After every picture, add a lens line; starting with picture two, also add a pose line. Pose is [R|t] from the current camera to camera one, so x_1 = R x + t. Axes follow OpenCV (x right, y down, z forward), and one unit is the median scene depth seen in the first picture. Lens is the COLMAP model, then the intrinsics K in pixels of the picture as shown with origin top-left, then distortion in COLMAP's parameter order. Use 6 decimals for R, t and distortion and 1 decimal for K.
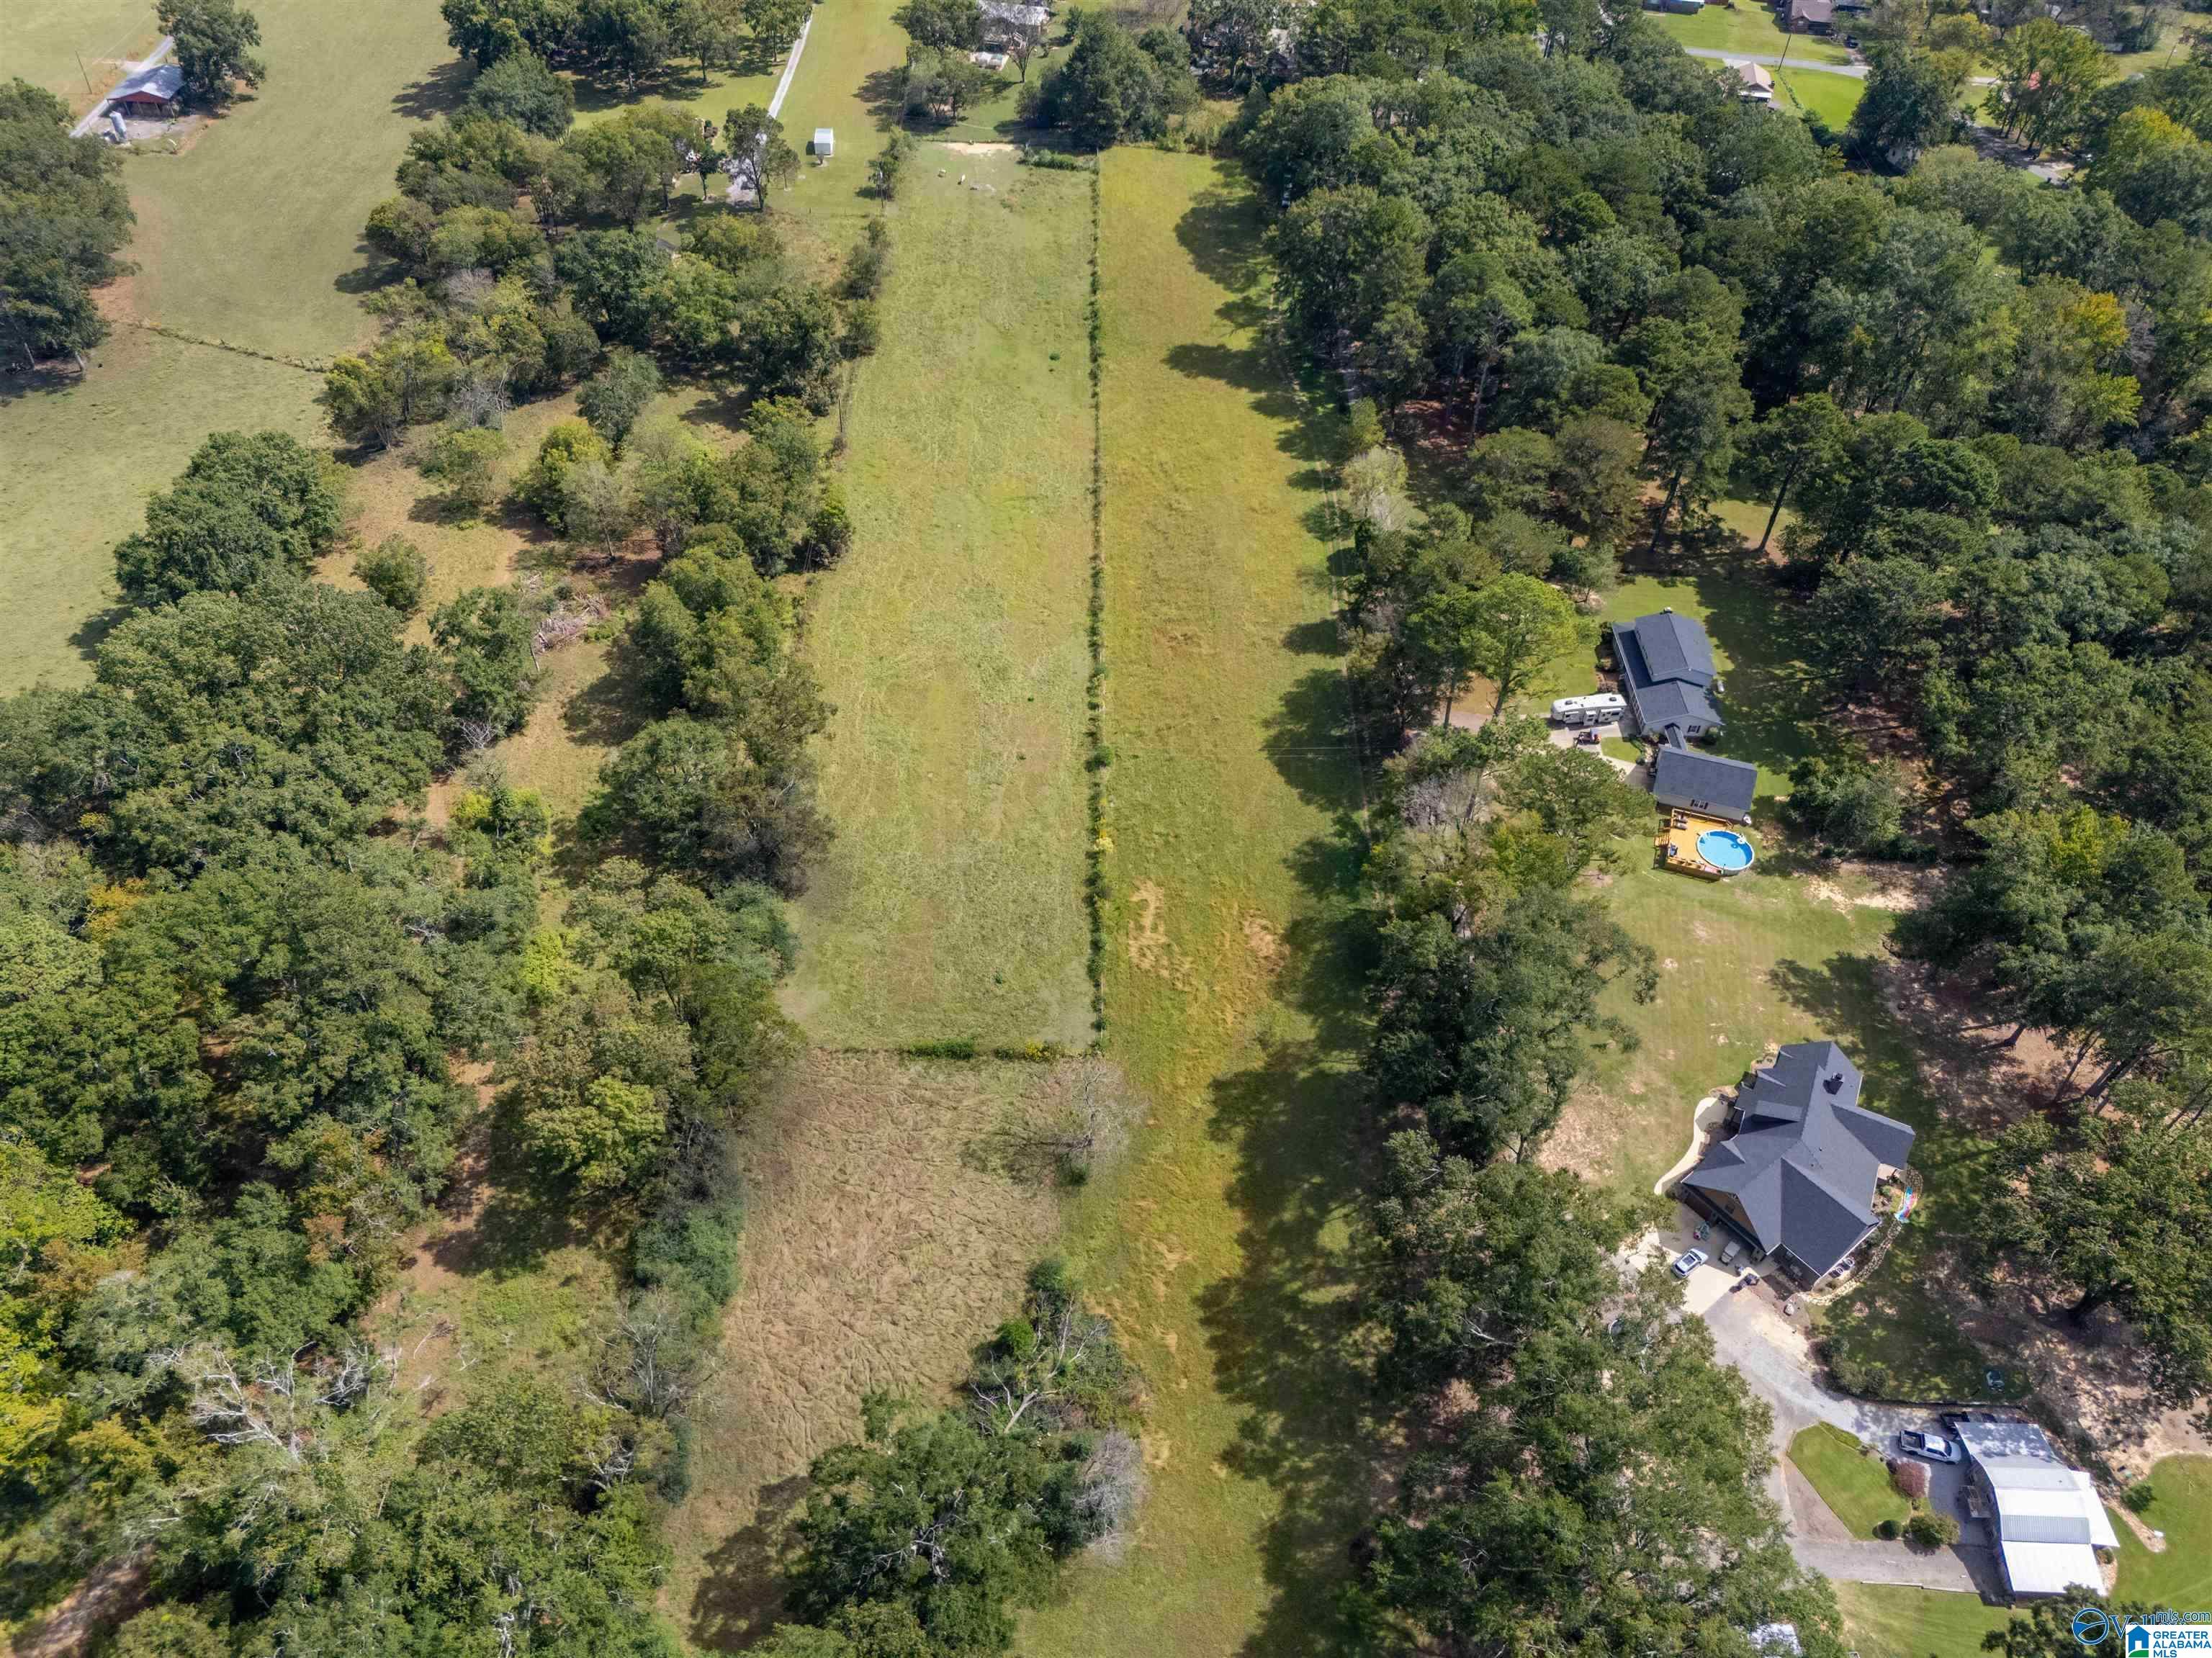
lens RADIAL K [[1575.6, 0, 1235.0], [0, 1575.6, 825.4], [0, 0, 1]] dist [0.032653, 0.001609]
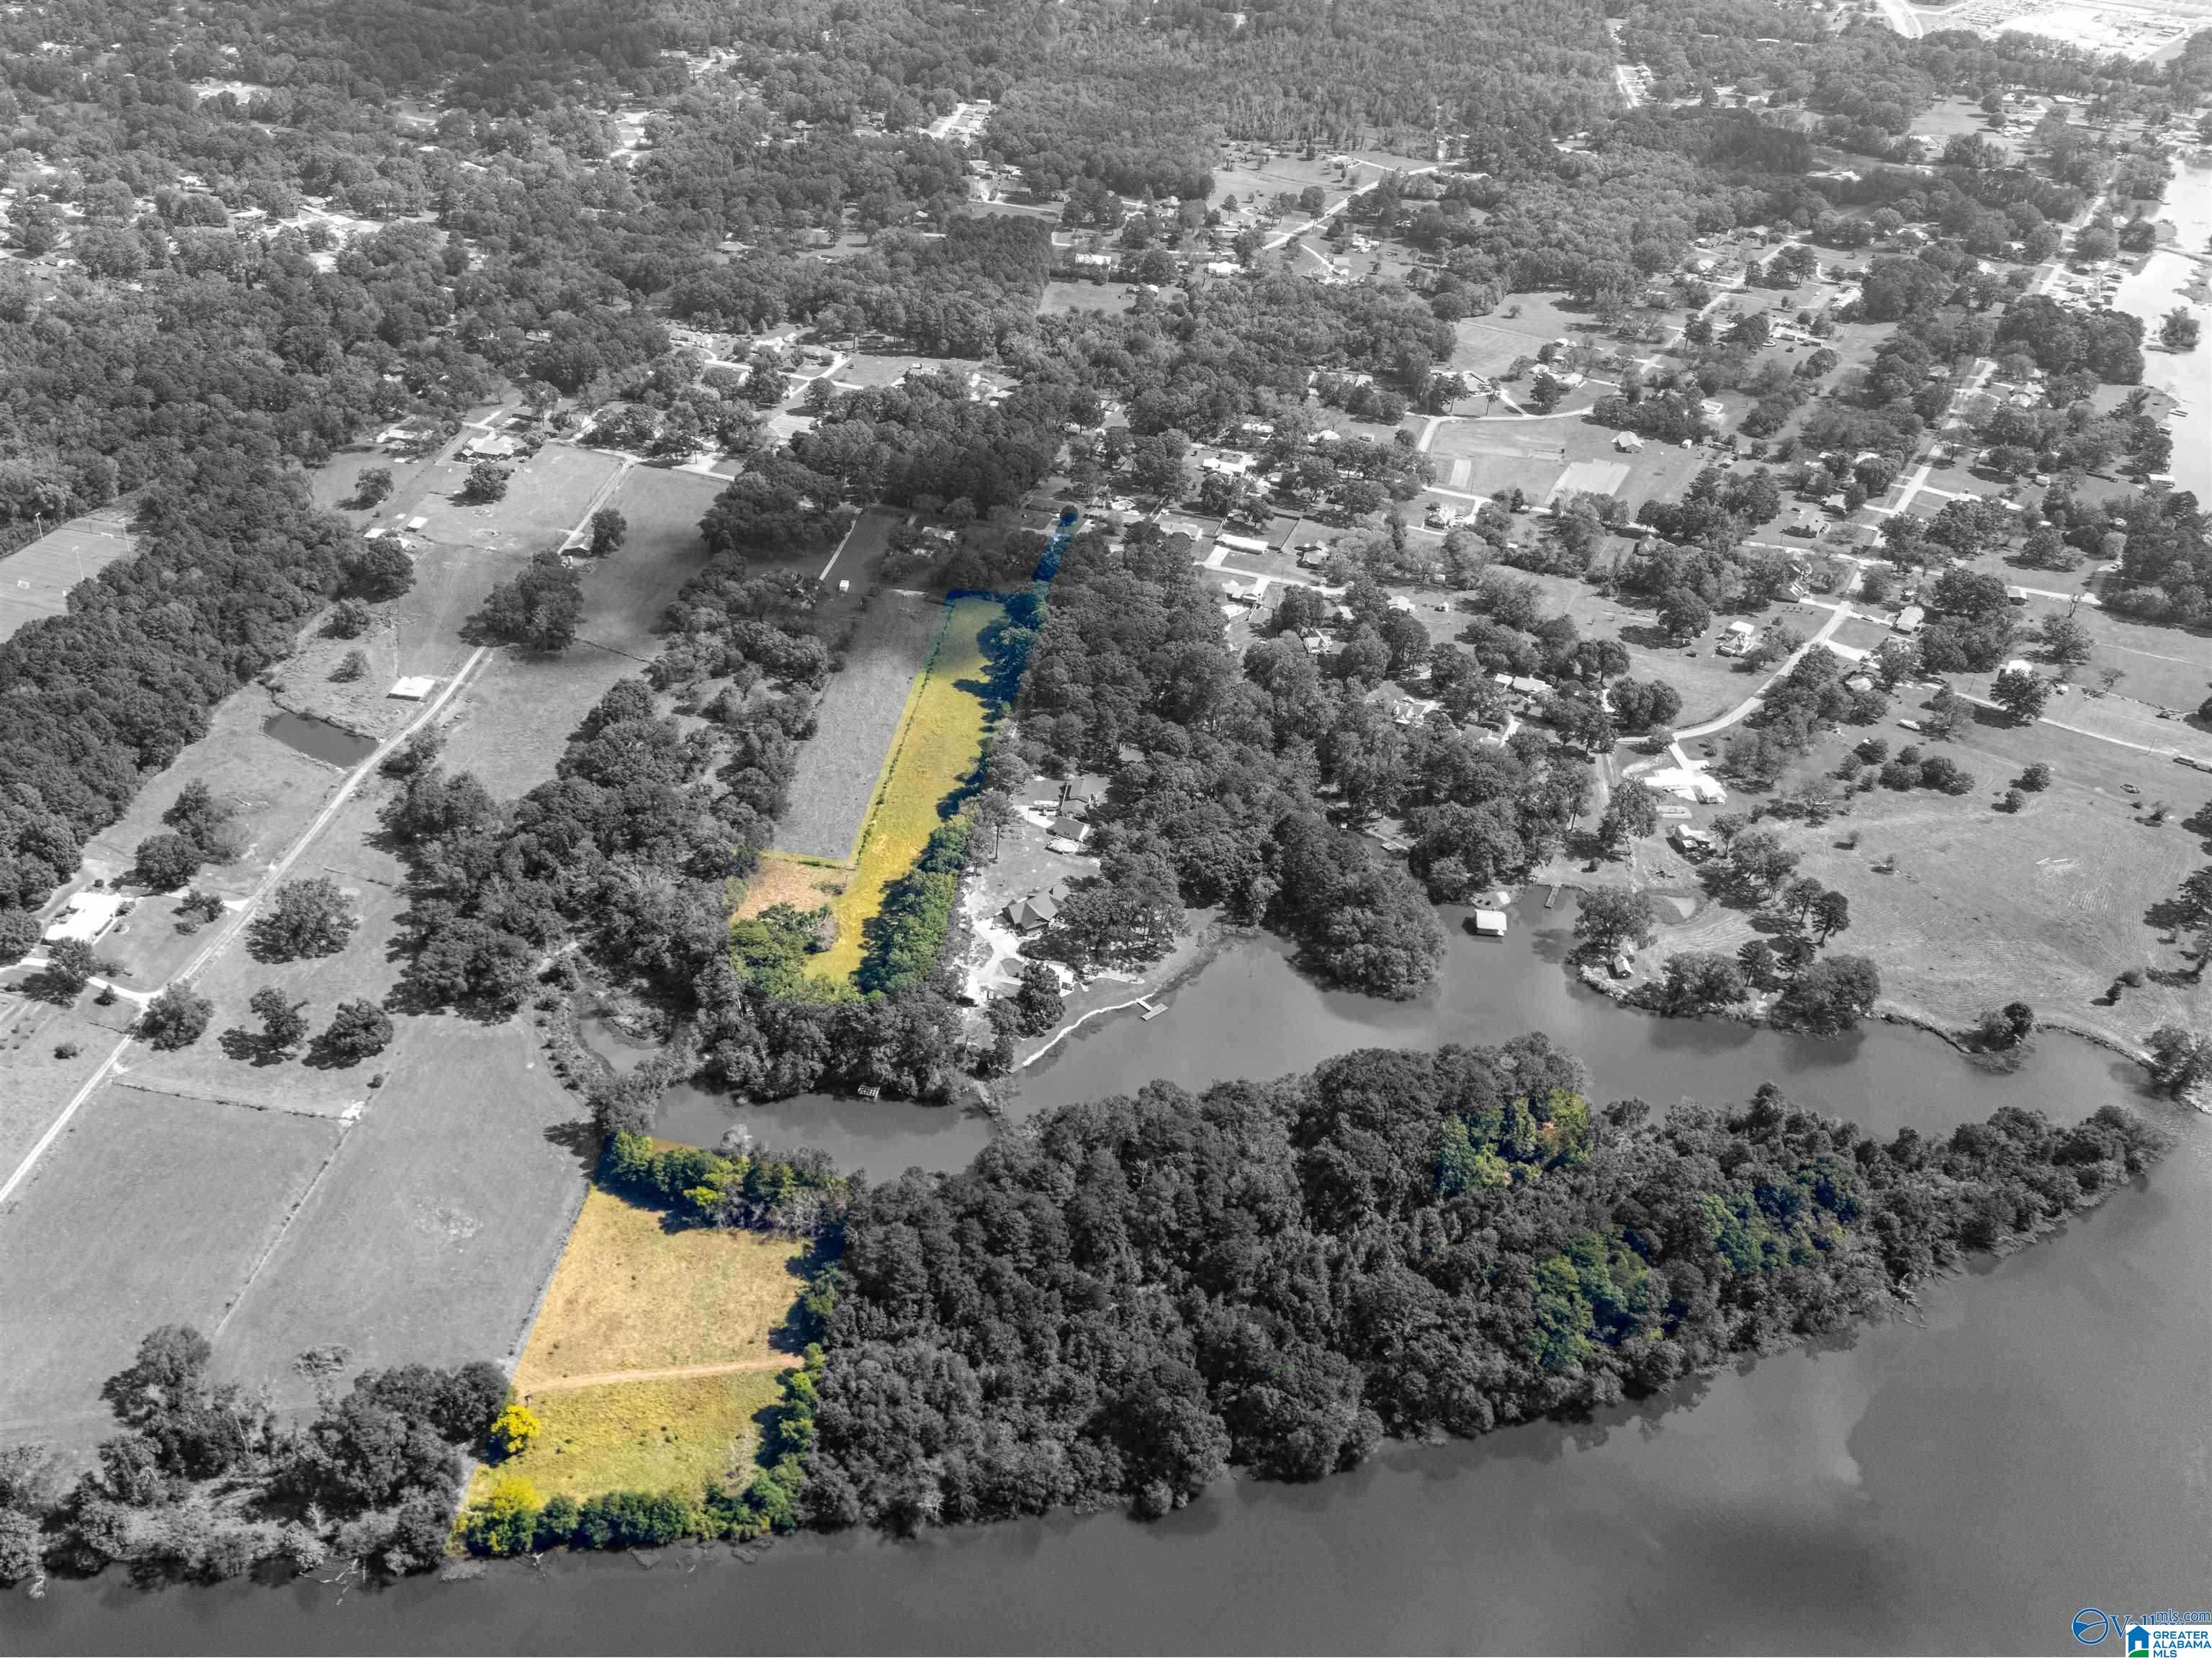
lens RADIAL K [[1621.3, 0, 1106.0], [0, 1621.3, 829.0], [0, 0, 1]] dist [0.036482, -0.003453]
pose [[0.988581, 0.099960, -0.112763, 0.642097], [-0.121206, 0.972087, -0.200888, 0.533304], [0.089534, 0.212261, 0.973103, -1.833985]]
